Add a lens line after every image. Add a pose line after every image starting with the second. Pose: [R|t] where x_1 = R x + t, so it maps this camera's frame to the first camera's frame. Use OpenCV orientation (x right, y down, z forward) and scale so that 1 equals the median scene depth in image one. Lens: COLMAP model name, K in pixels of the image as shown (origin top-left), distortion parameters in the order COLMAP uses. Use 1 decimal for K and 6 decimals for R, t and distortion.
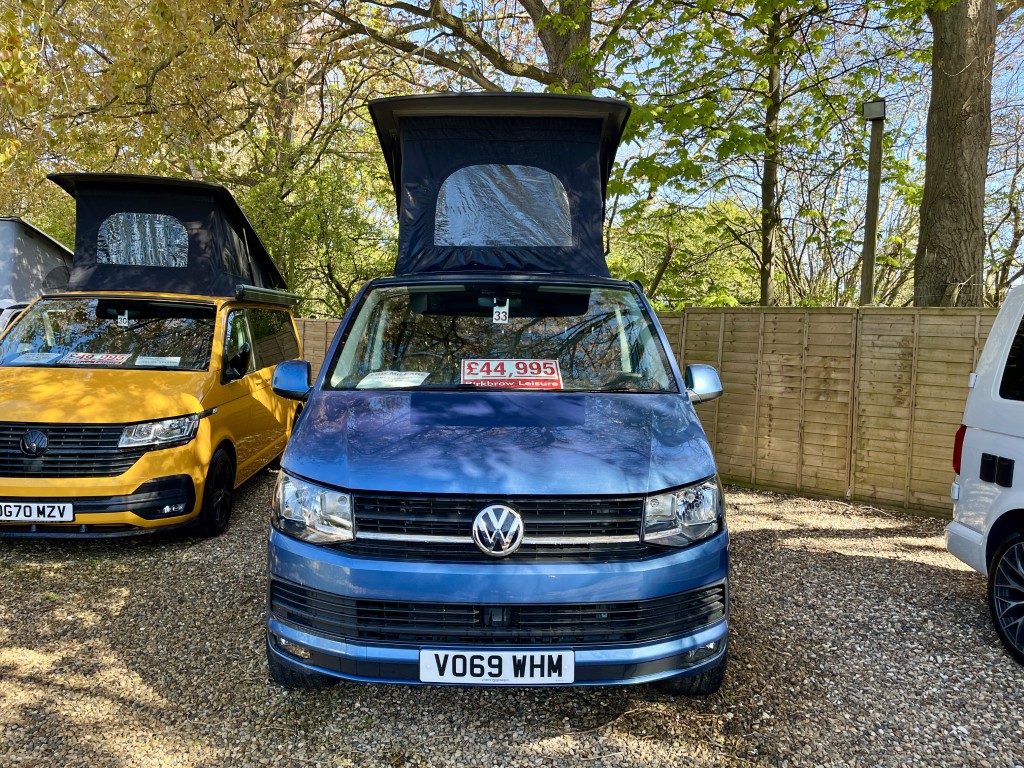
lens RADIAL K [[765.2, 0, 503.9], [0, 765.2, 387.8], [0, 0, 1]] dist [0.092352, -0.123135]
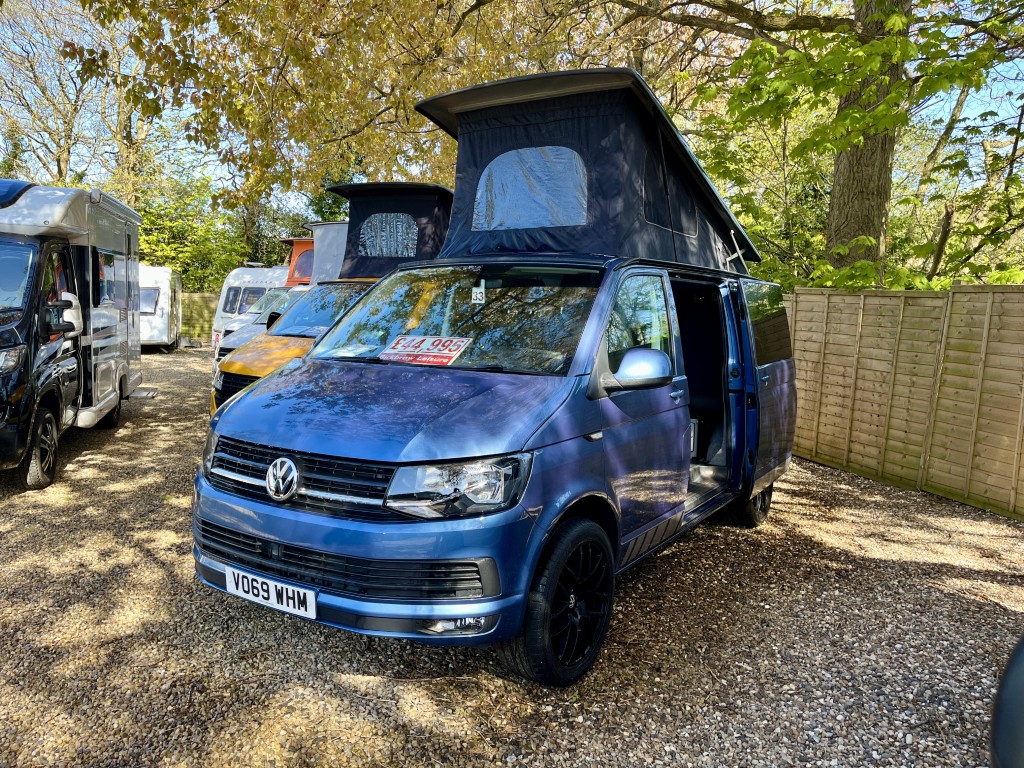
lens RADIAL K [[765.2, 0, 503.9], [0, 765.2, 387.8], [0, 0, 1]] dist [0.092352, -0.123135]
pose [[0.842030, 0.062750, -0.535769, 0.902030], [-0.050414, 0.998018, 0.037658, -0.013891], [0.537070, -0.004699, 0.843524, 0.192775]]
